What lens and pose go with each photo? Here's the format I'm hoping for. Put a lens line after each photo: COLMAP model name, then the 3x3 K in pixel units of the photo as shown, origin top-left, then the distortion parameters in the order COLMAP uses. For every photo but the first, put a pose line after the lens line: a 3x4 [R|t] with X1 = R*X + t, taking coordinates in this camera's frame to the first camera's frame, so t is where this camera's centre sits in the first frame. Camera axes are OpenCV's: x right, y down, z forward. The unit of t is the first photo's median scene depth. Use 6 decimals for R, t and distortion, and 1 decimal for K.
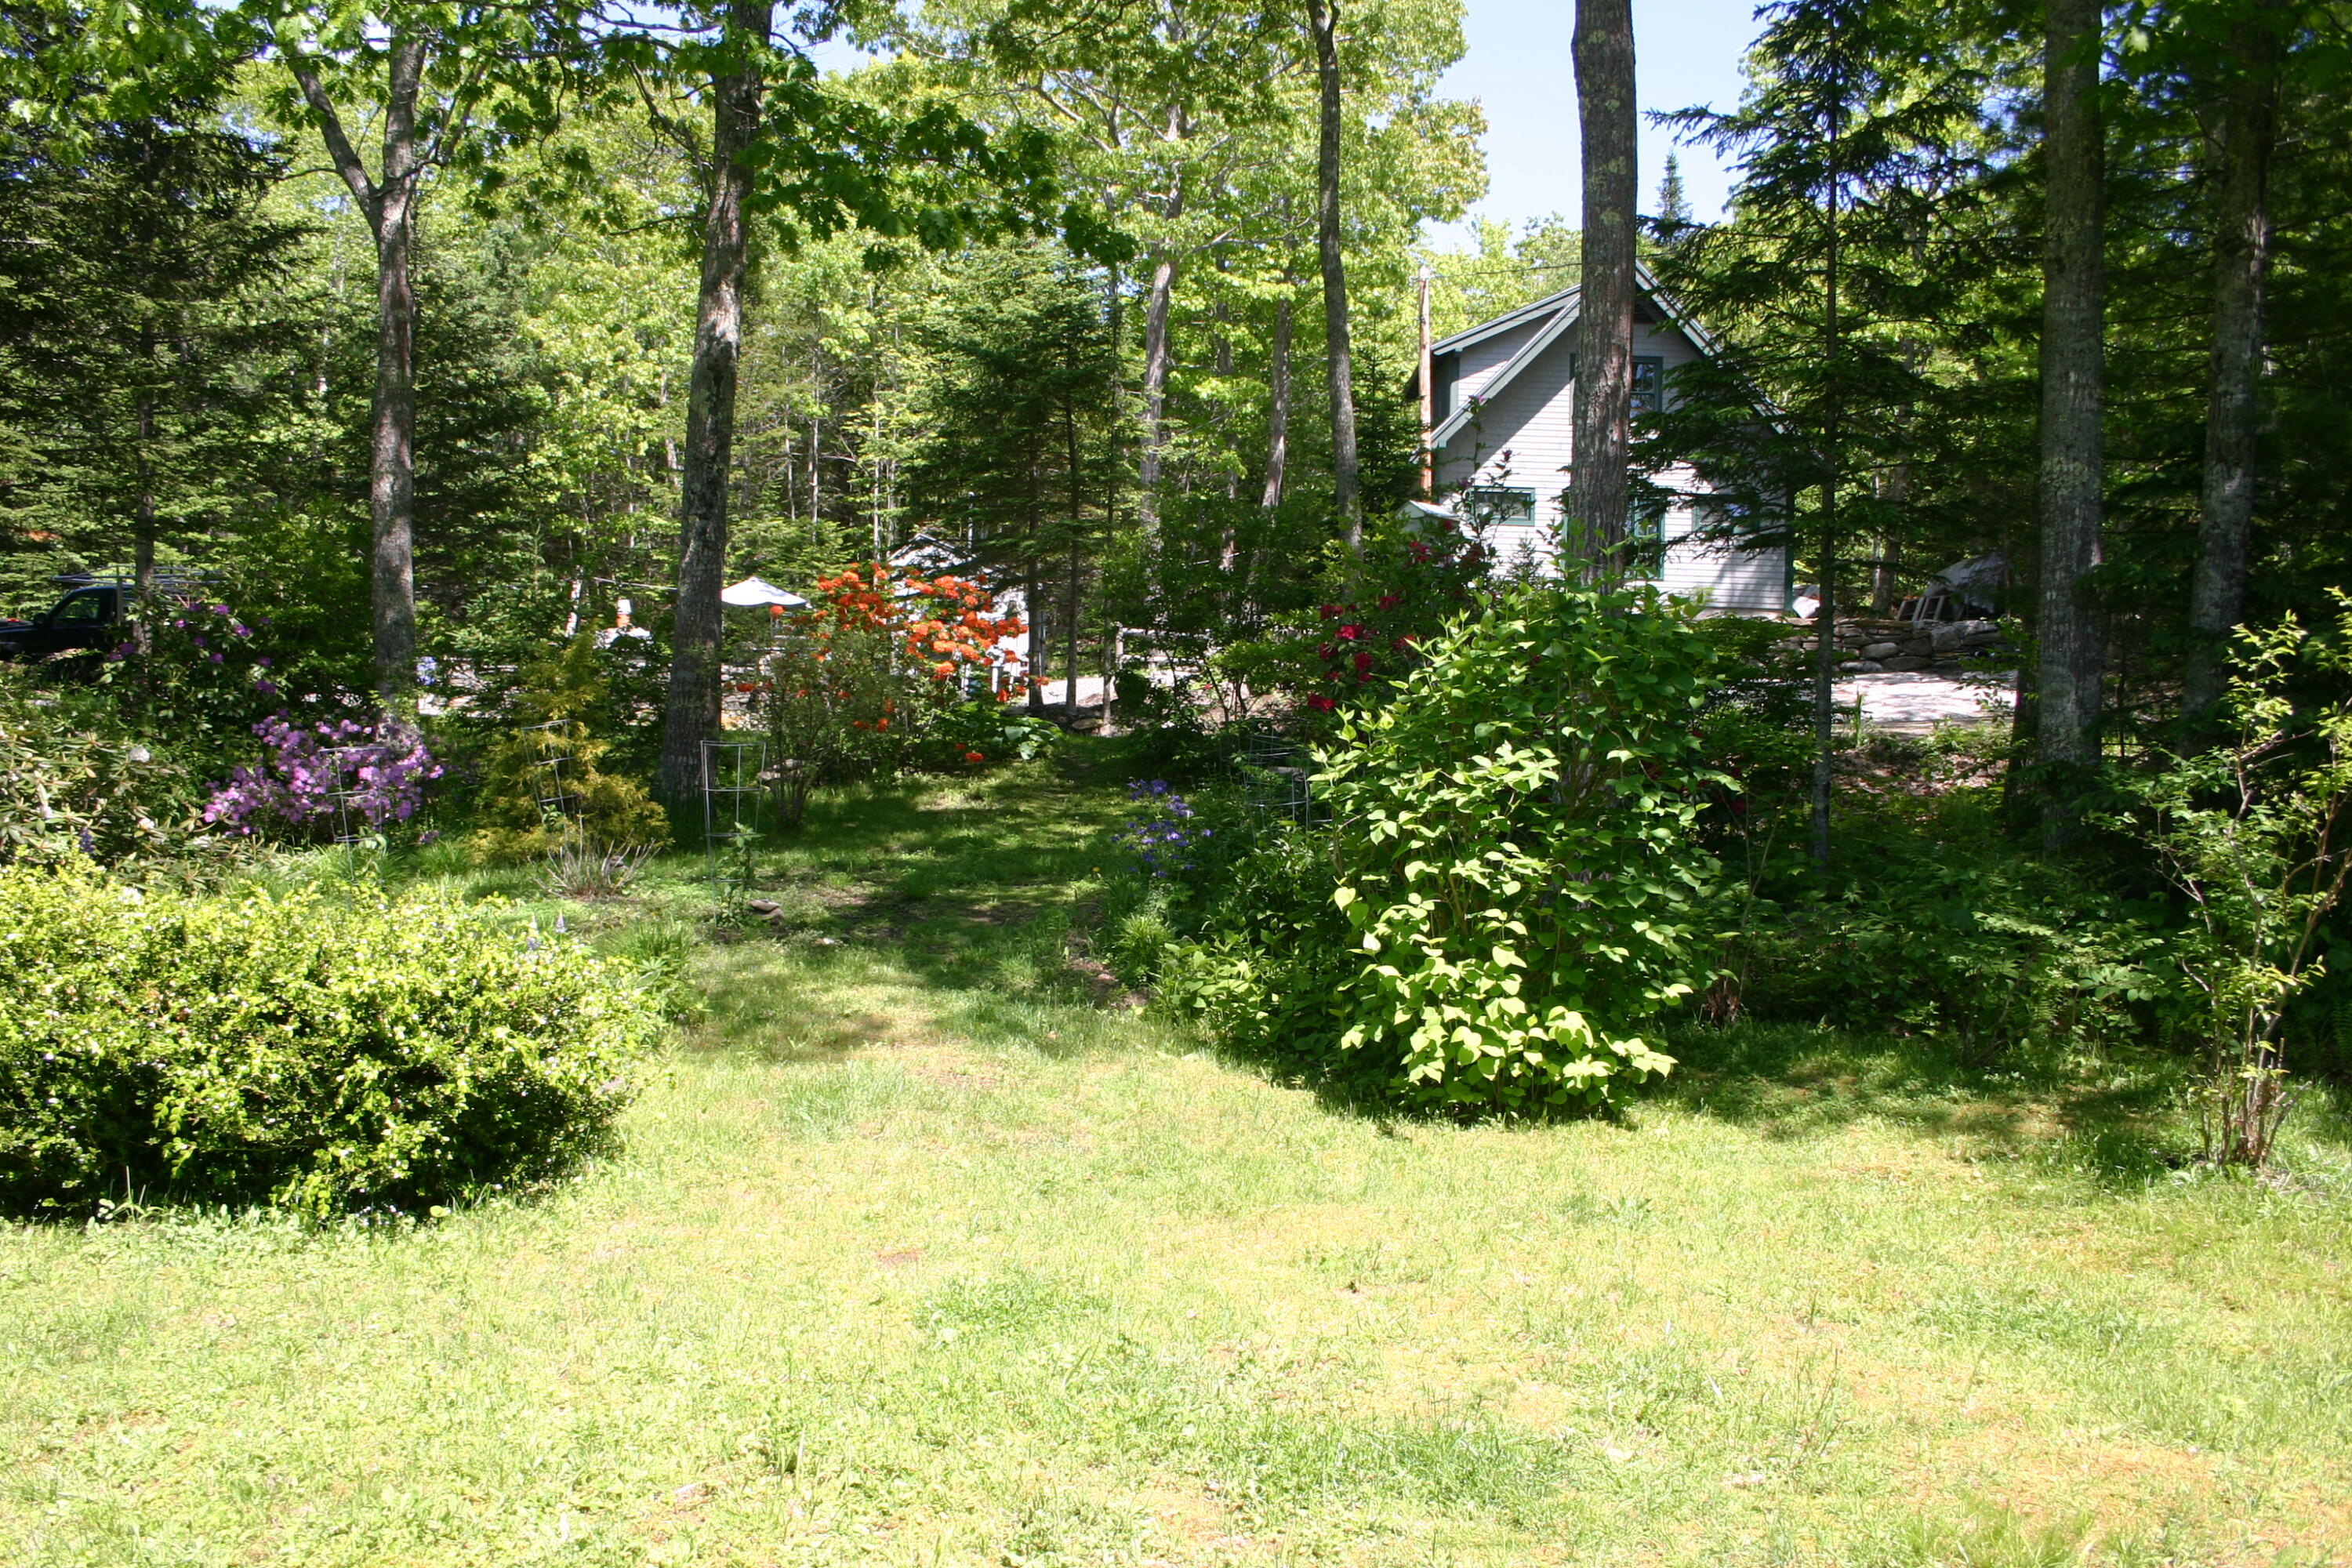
lens RADIAL K [[1911.0, 0, 1168.9], [0, 1911.0, 813.5], [0, 0, 1]] dist [-0.154010, 0.126521]
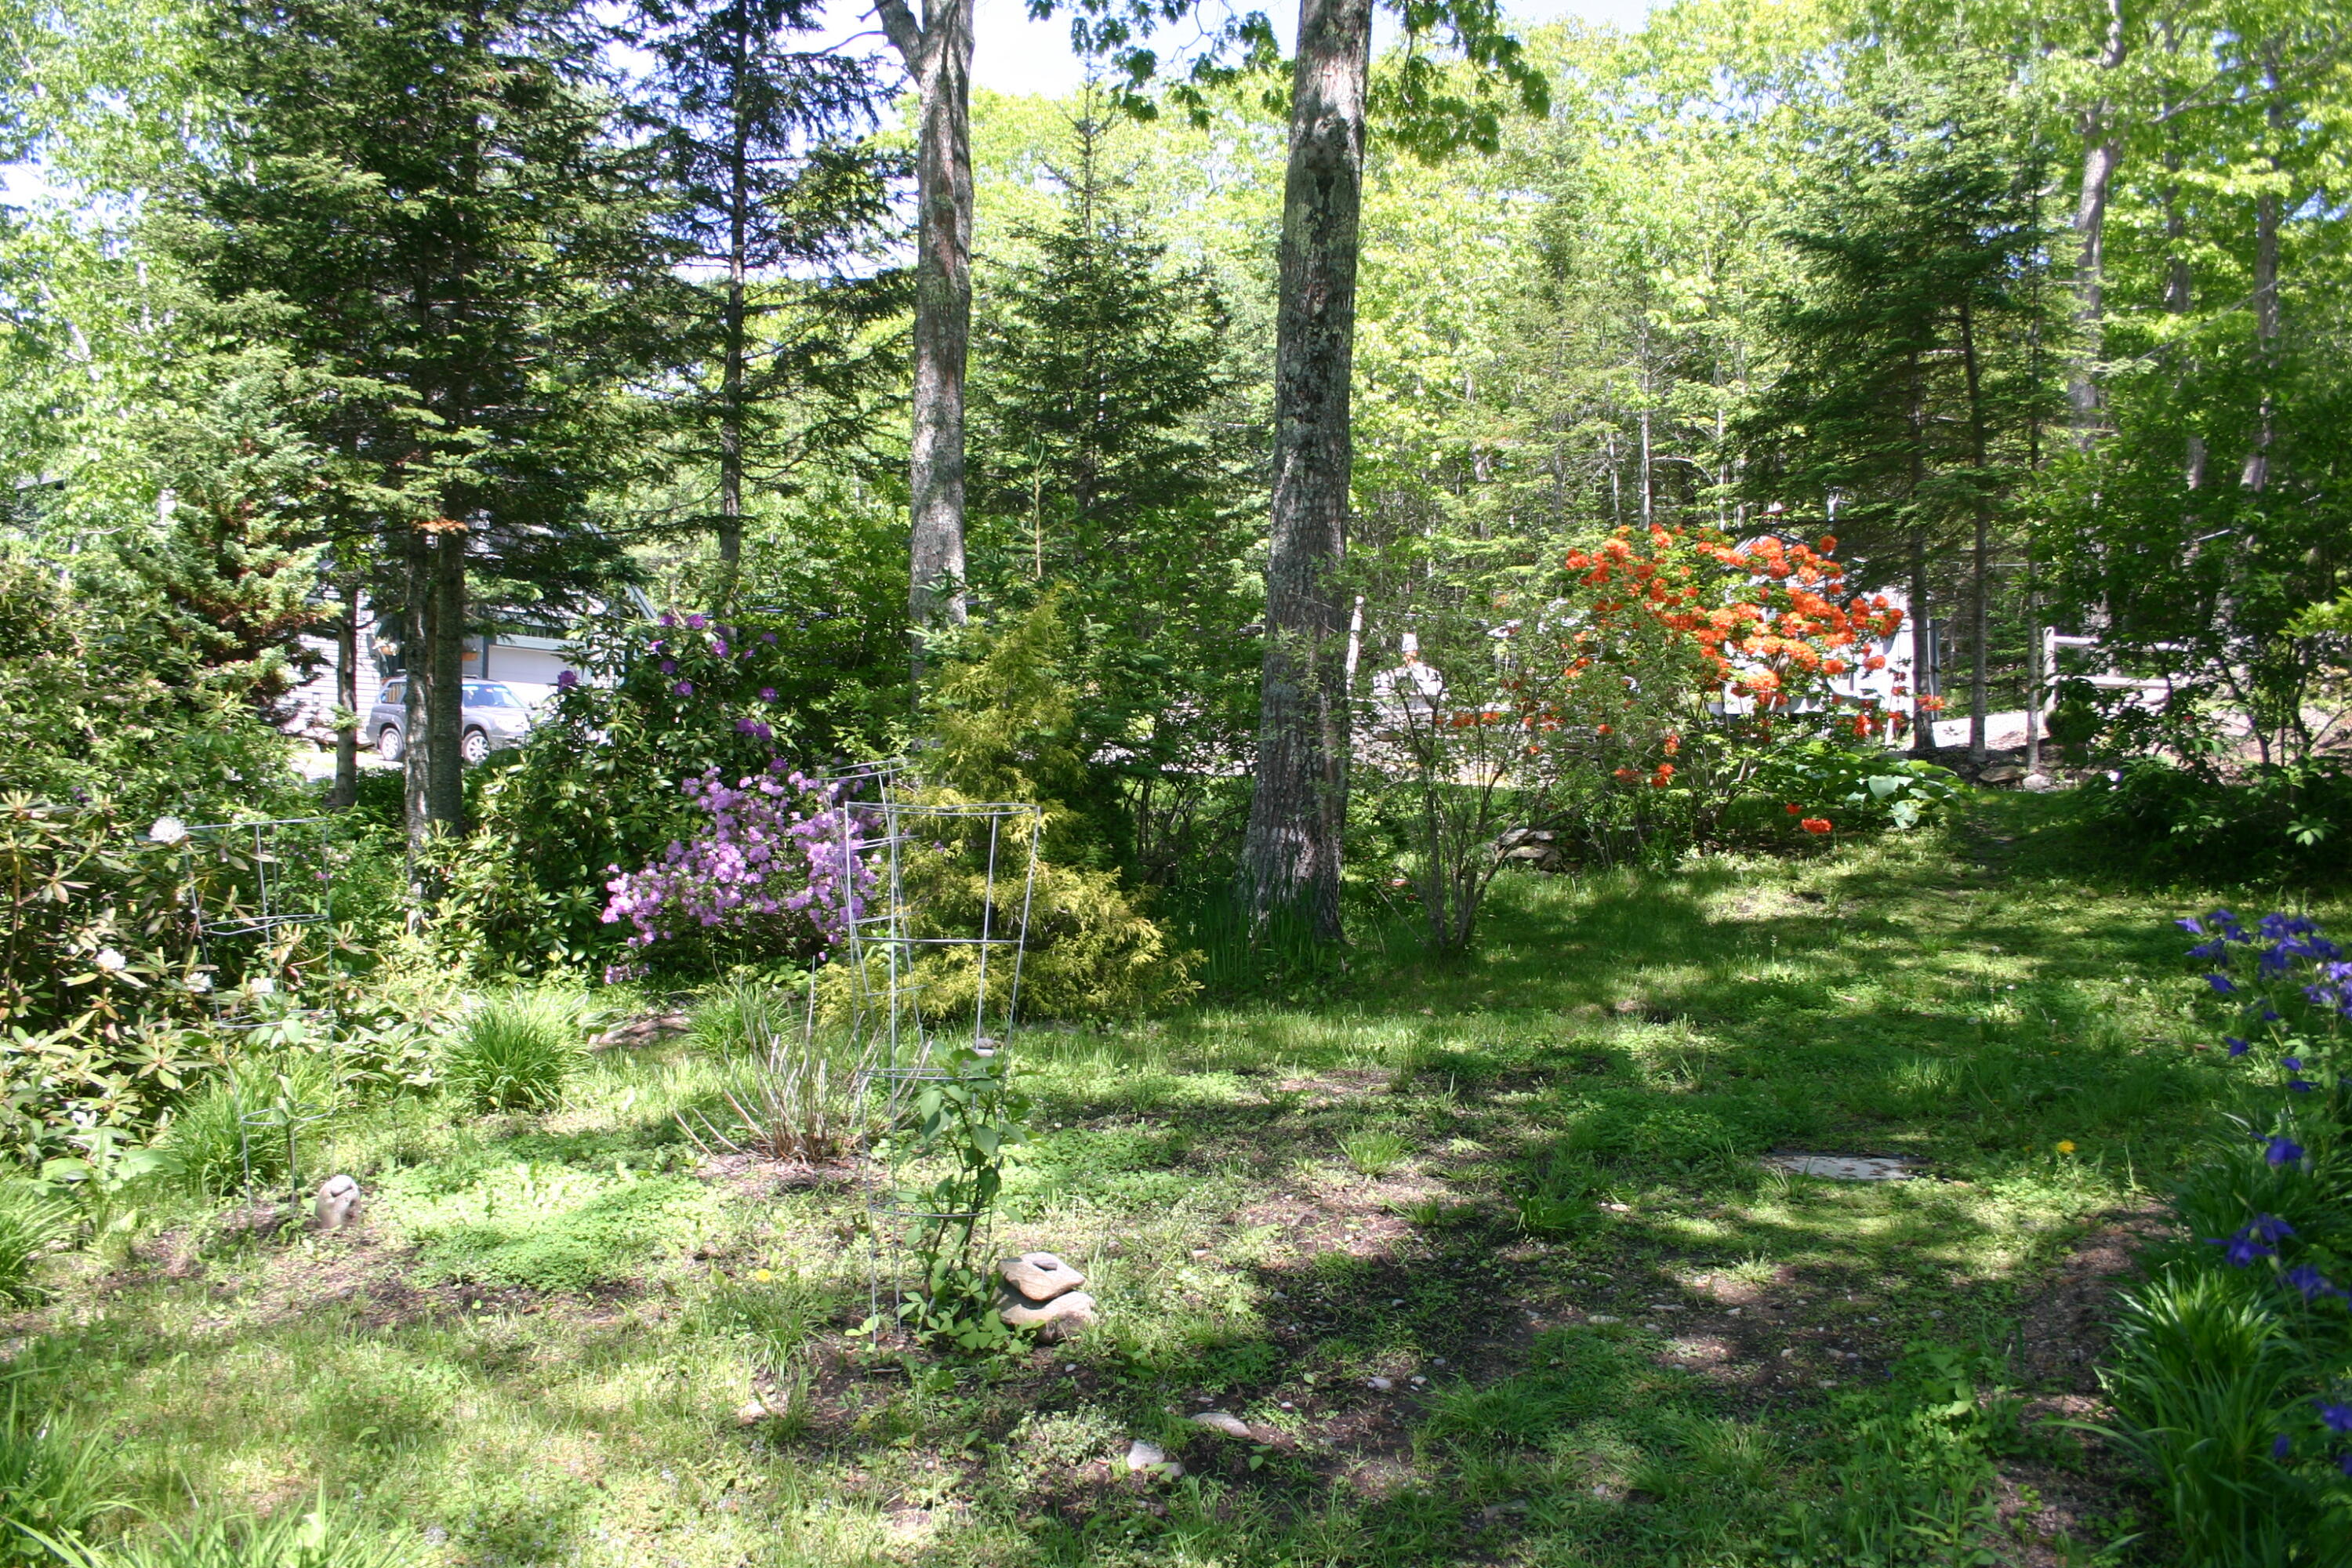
lens RADIAL K [[1911.0, 0, 1173.6], [0, 1911.0, 817.6], [0, 0, 1]] dist [-0.154010, 0.126521]
pose [[0.897496, -0.004637, -0.440998, -0.021501], [-0.009002, 0.999544, -0.028831, -0.013747], [0.440930, 0.029846, 0.897045, 0.384316]]
